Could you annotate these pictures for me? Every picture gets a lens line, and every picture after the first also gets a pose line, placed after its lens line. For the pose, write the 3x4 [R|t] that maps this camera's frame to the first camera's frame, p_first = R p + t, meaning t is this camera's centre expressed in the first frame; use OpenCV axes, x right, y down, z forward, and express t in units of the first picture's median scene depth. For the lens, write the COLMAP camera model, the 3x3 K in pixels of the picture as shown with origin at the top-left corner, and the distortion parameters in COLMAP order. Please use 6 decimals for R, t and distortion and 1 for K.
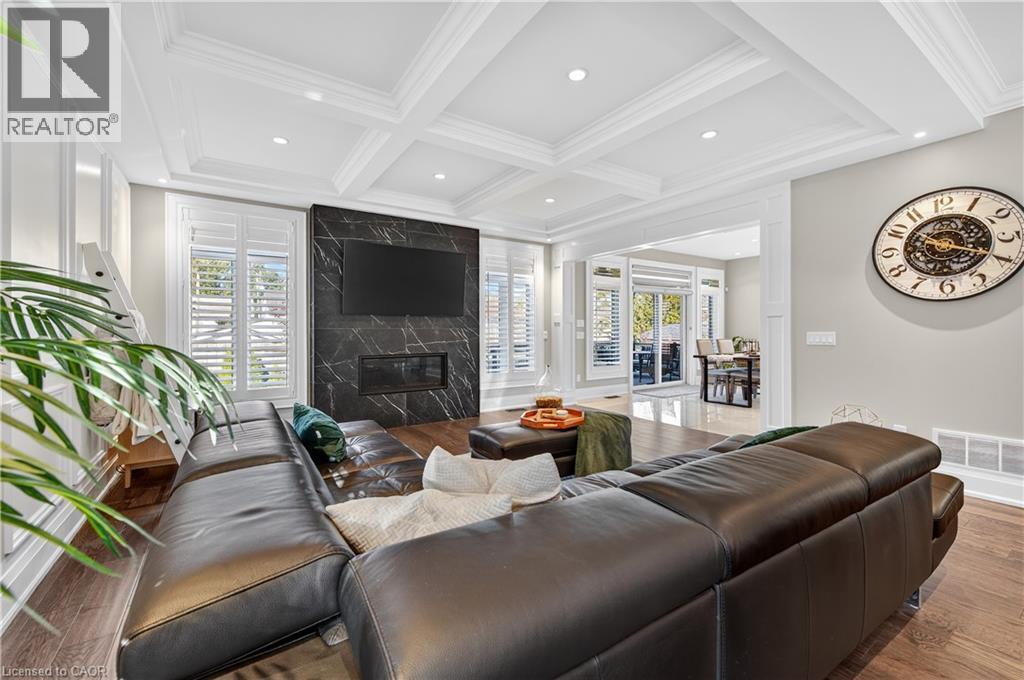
lens RADIAL K [[420.3, 0, 511.0], [0, 420.3, 331.5], [0, 0, 1]] dist [0.003217, 0.000227]
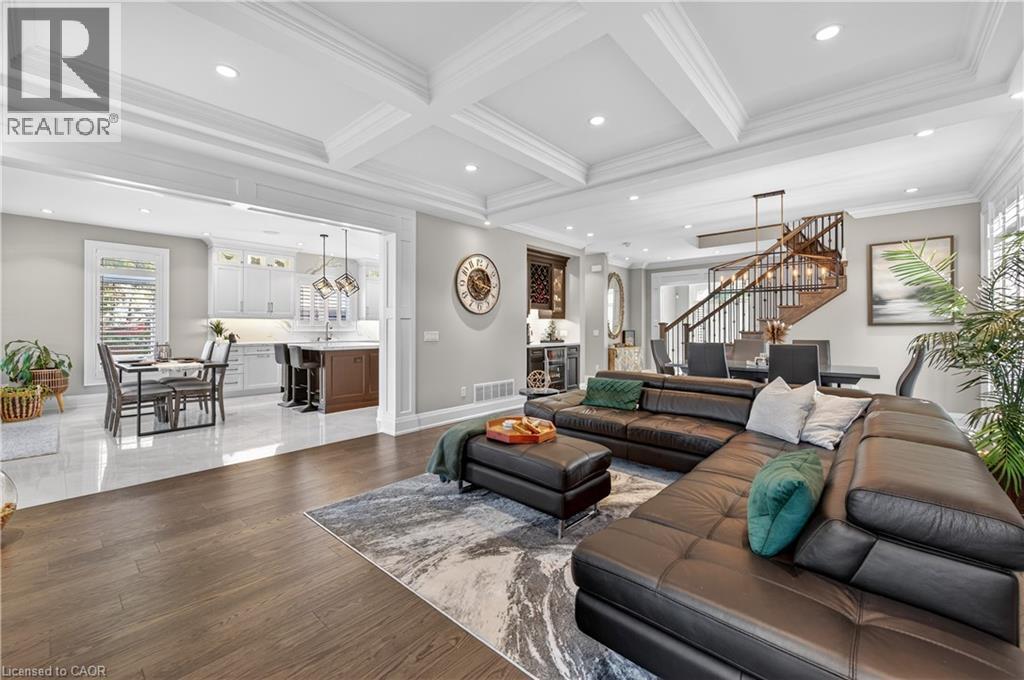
lens RADIAL K [[423.0, 0, 525.9], [0, 423.0, 328.2], [0, 0, 1]] dist [-0.001144, 0.000294]
pose [[-0.277357, 0.005904, 0.960749, -0.471245], [0.003119, 0.999981, -0.005245, -0.000636], [-0.960762, 0.001542, -0.277370, 0.760553]]
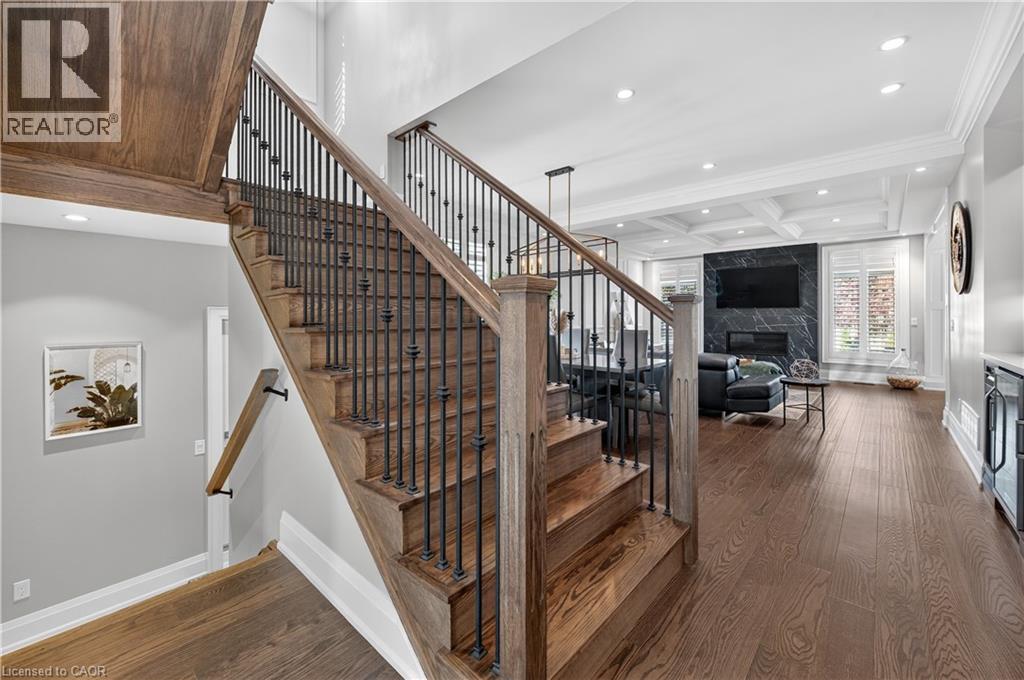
lens RADIAL K [[412.5, 0, 512.9], [0, 412.5, 321.8], [0, 0, 1]] dist [0.004113, -0.004320]
pose [[0.242962, 0.011286, -0.969970, 1.145129], [-0.001860, 0.999936, 0.011168, -0.000449], [0.970034, -0.000909, 0.242967, -0.328634]]
